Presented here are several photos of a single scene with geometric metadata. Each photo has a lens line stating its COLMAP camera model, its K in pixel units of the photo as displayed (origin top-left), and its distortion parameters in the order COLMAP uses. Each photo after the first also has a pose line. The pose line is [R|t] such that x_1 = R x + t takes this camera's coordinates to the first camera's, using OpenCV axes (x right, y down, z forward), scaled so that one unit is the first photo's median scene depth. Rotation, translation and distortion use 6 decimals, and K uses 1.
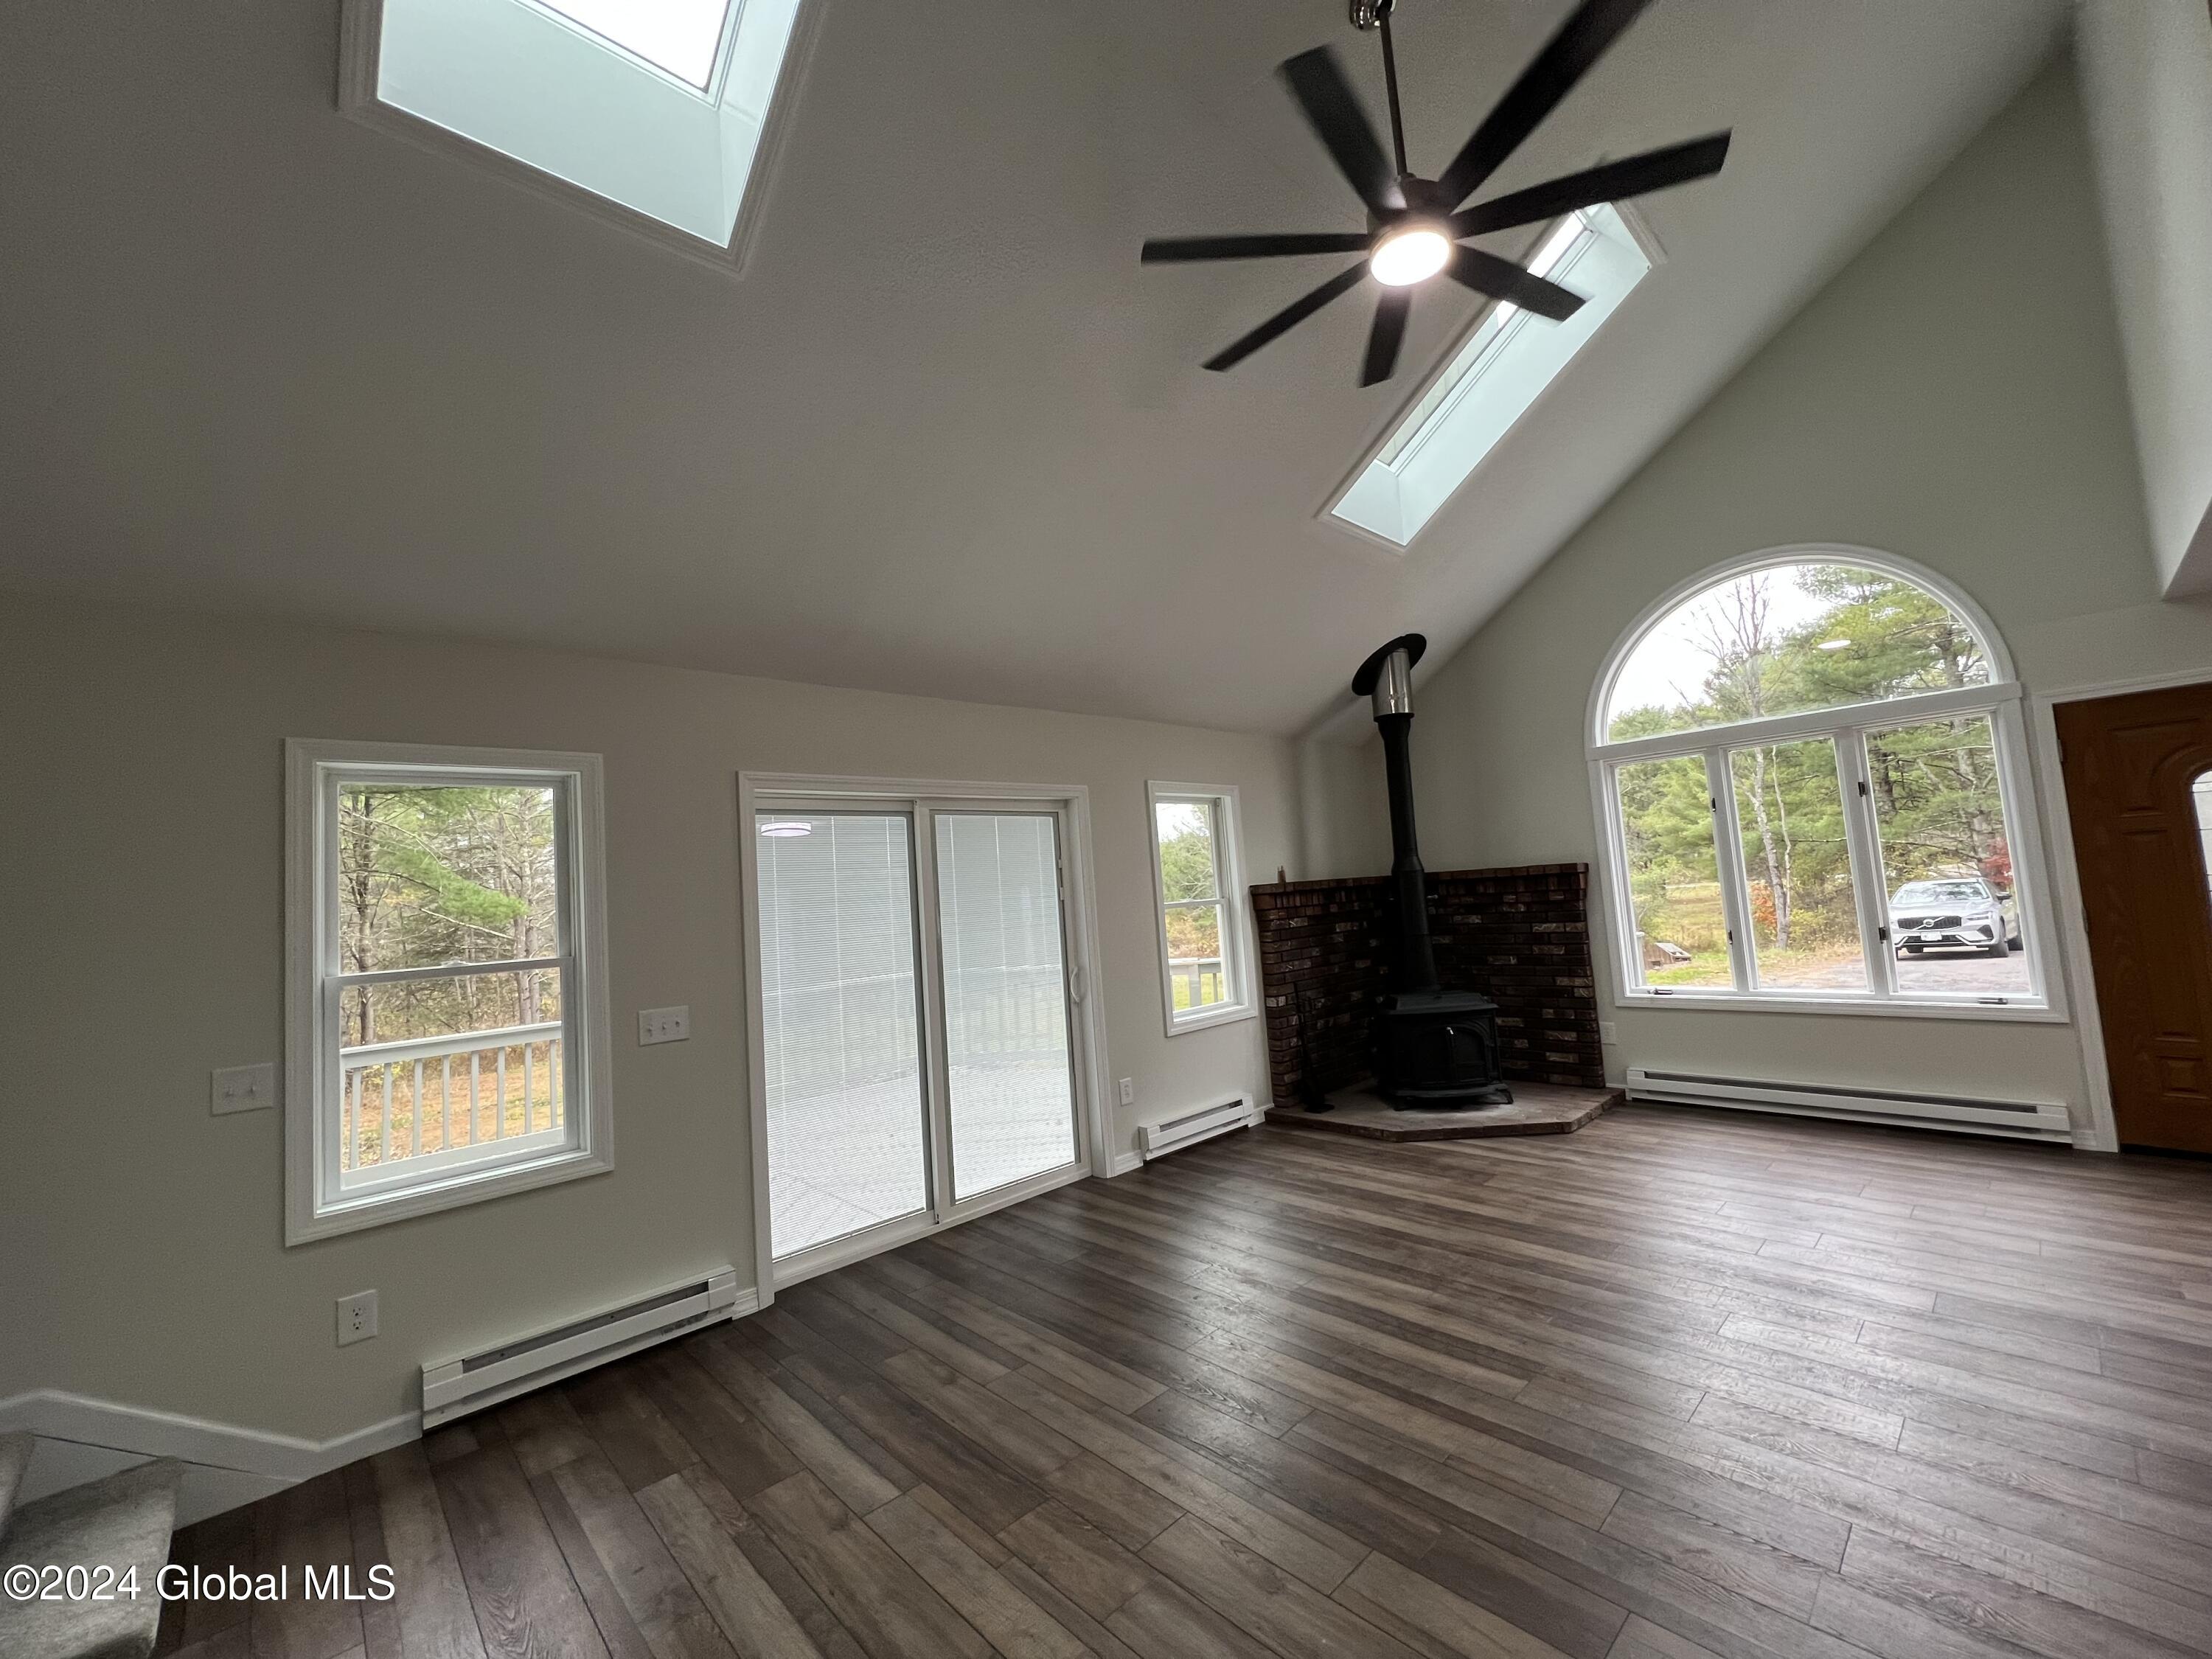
lens RADIAL K [[888.0, 0, 1106.0], [0, 888.0, 829.5], [0, 0, 1]] dist [0.010396, -0.007125]
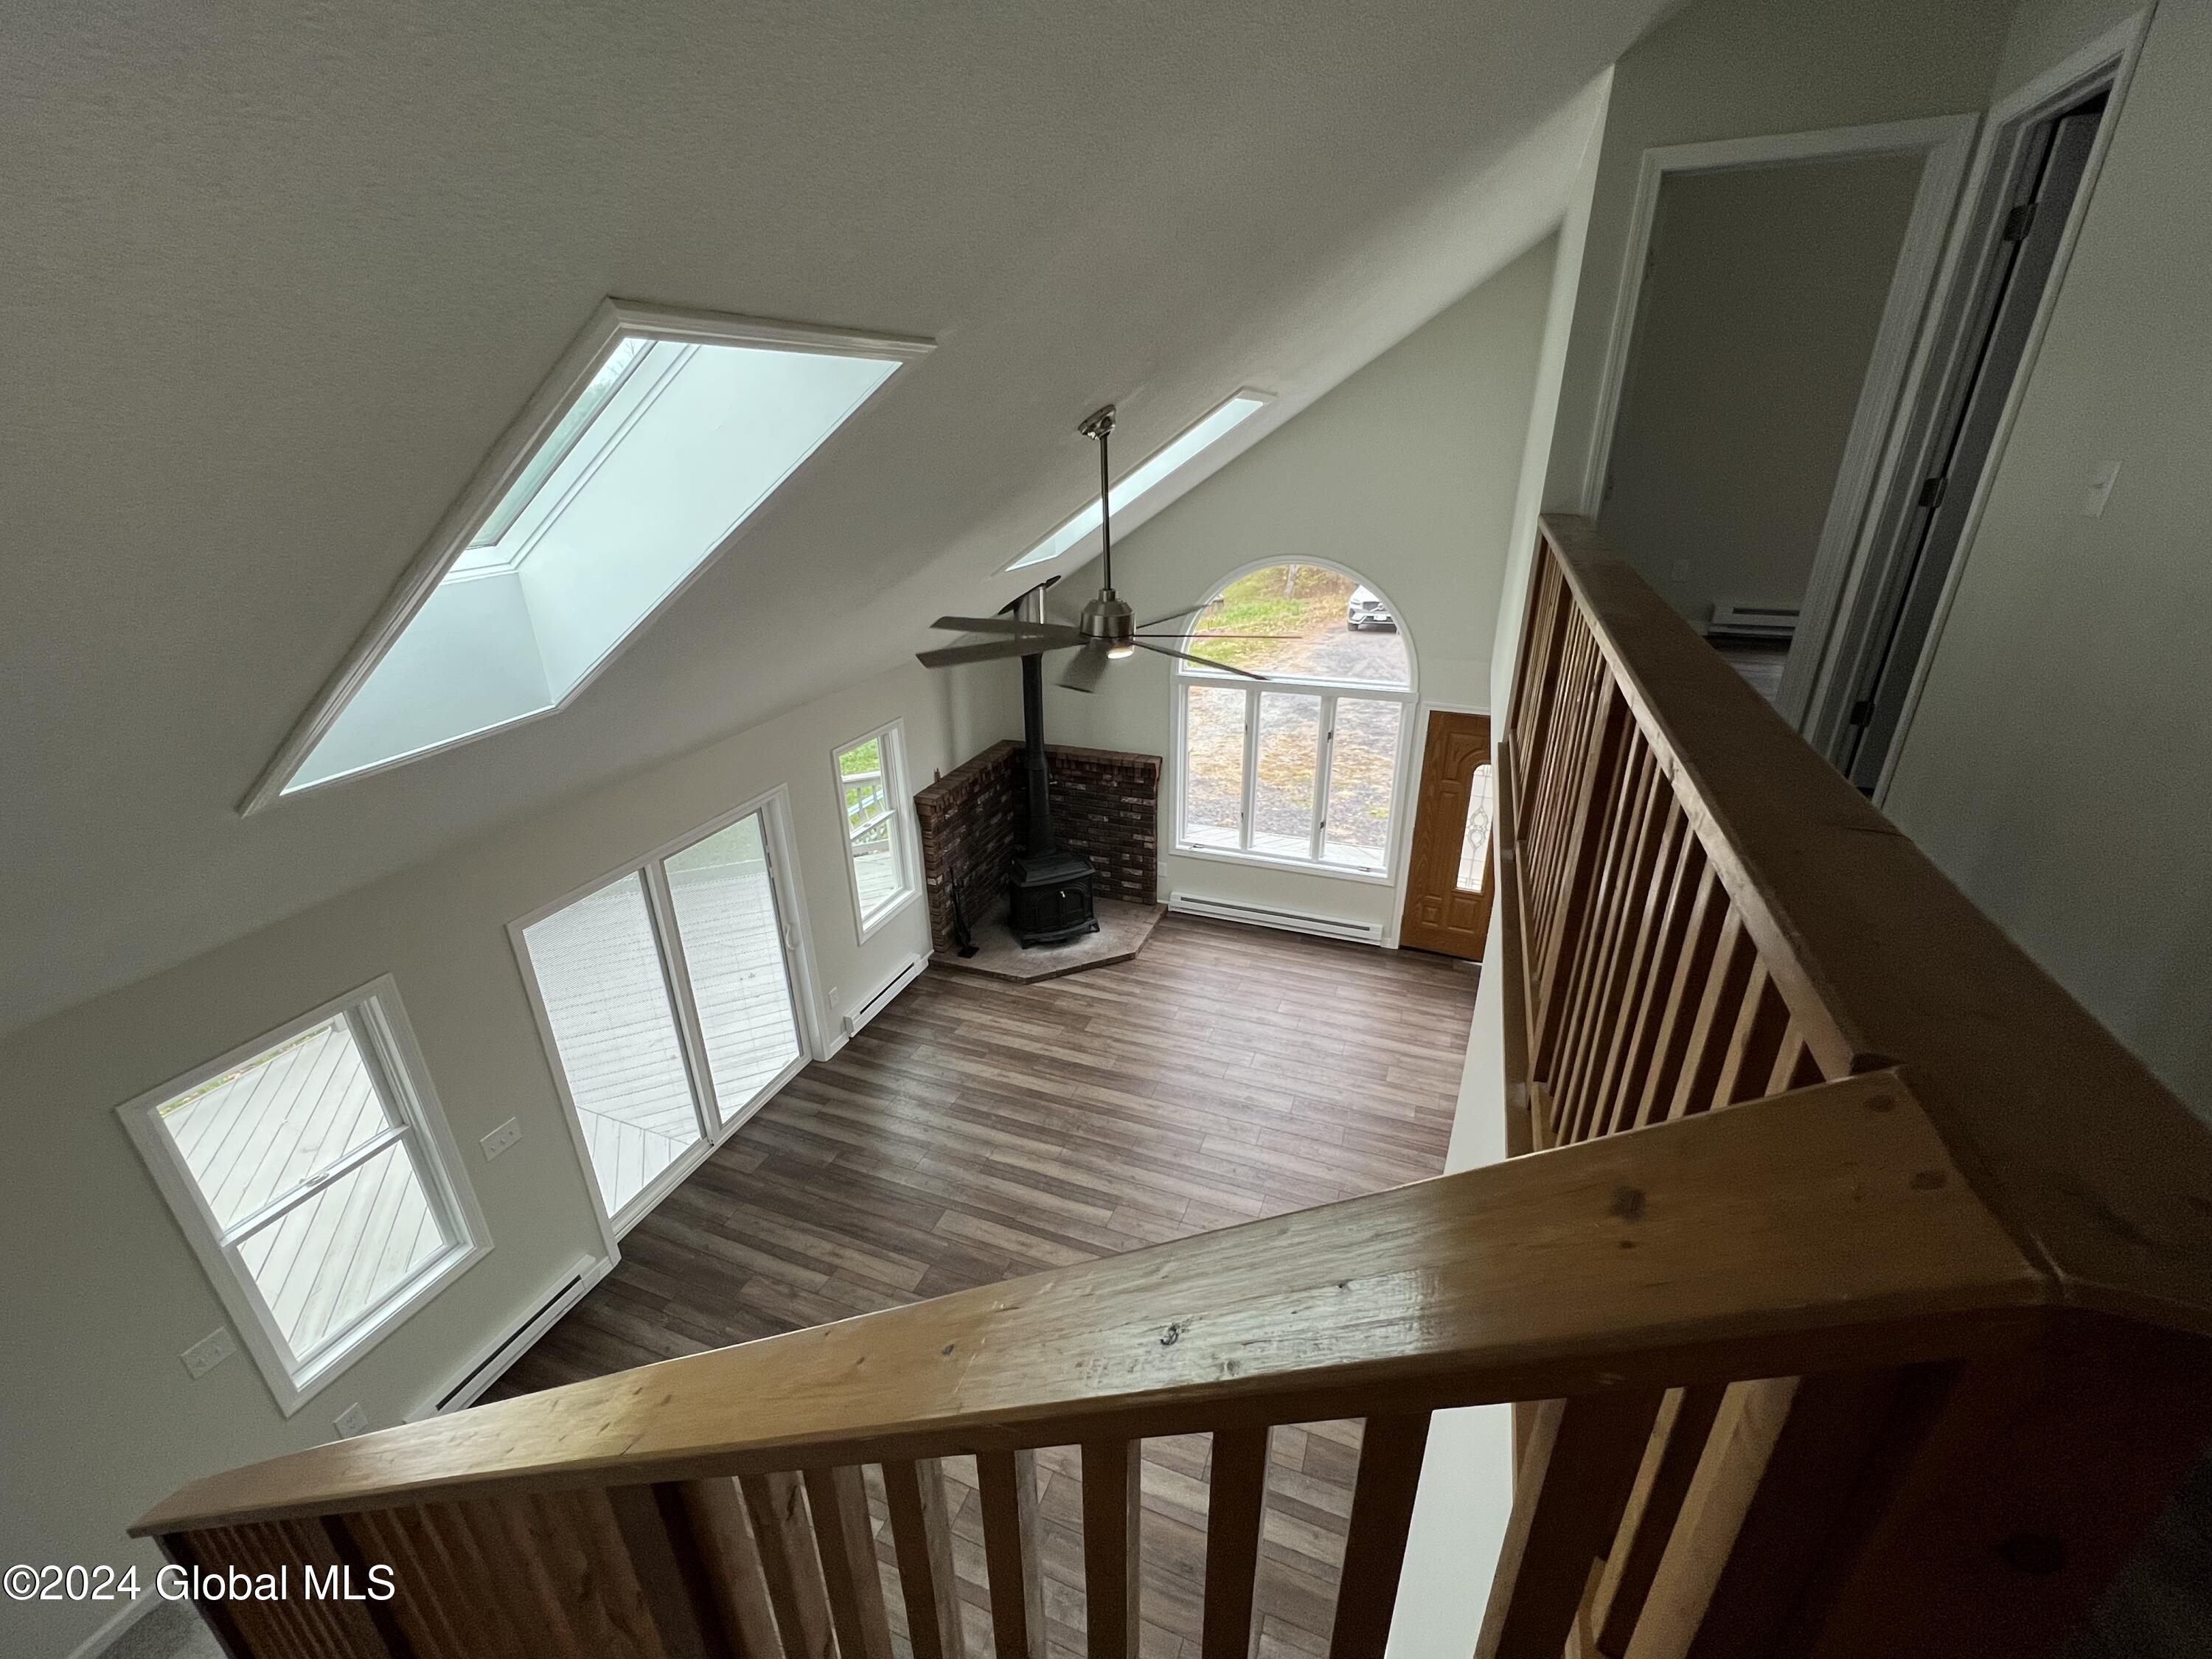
lens RADIAL K [[915.9, 0, 1106.0], [0, 915.9, 829.5], [0, 0, 1]] dist [-0.001368, -0.000165]
pose [[0.898963, -0.118426, 0.421711, -0.137066], [-0.082354, 0.899893, 0.428265, -0.470761], [-0.430212, -0.419724, 0.799218, -0.117696]]
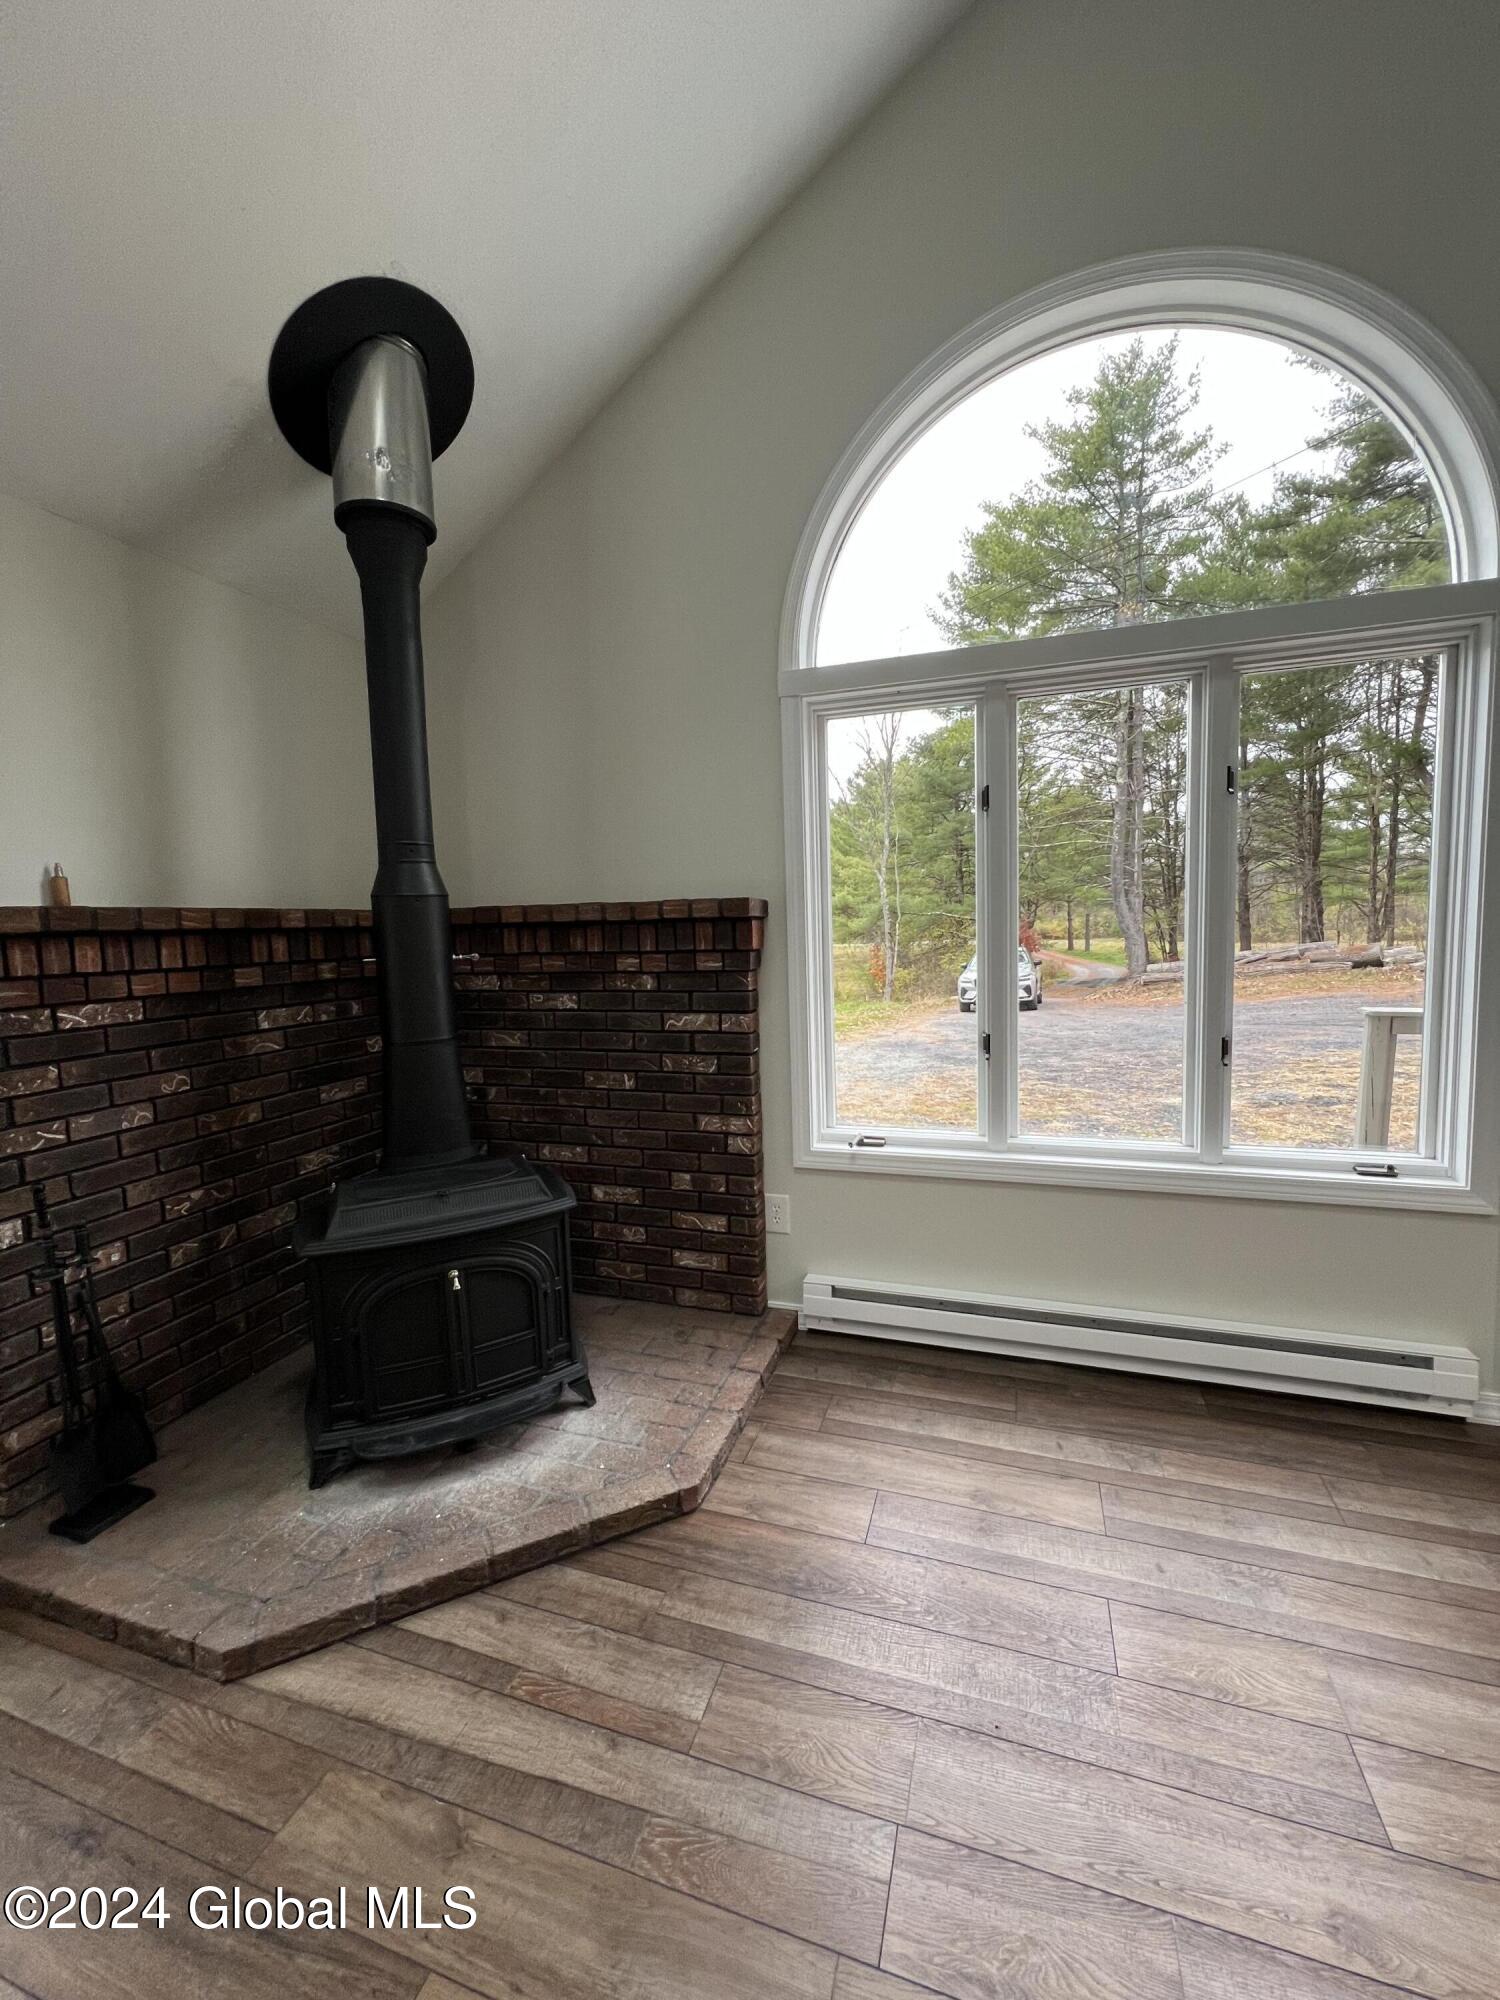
lens RADIAL K [[802.9, 0, 750.0], [0, 802.9, 1000.0], [0, 0, 1]] dist [0.010396, -0.007125]
pose [[0.879962, 0.000593, 0.475044, 0.325392], [-0.068097, 0.989829, 0.124906, 0.039292], [-0.470138, -0.142262, 0.871052, 0.617968]]
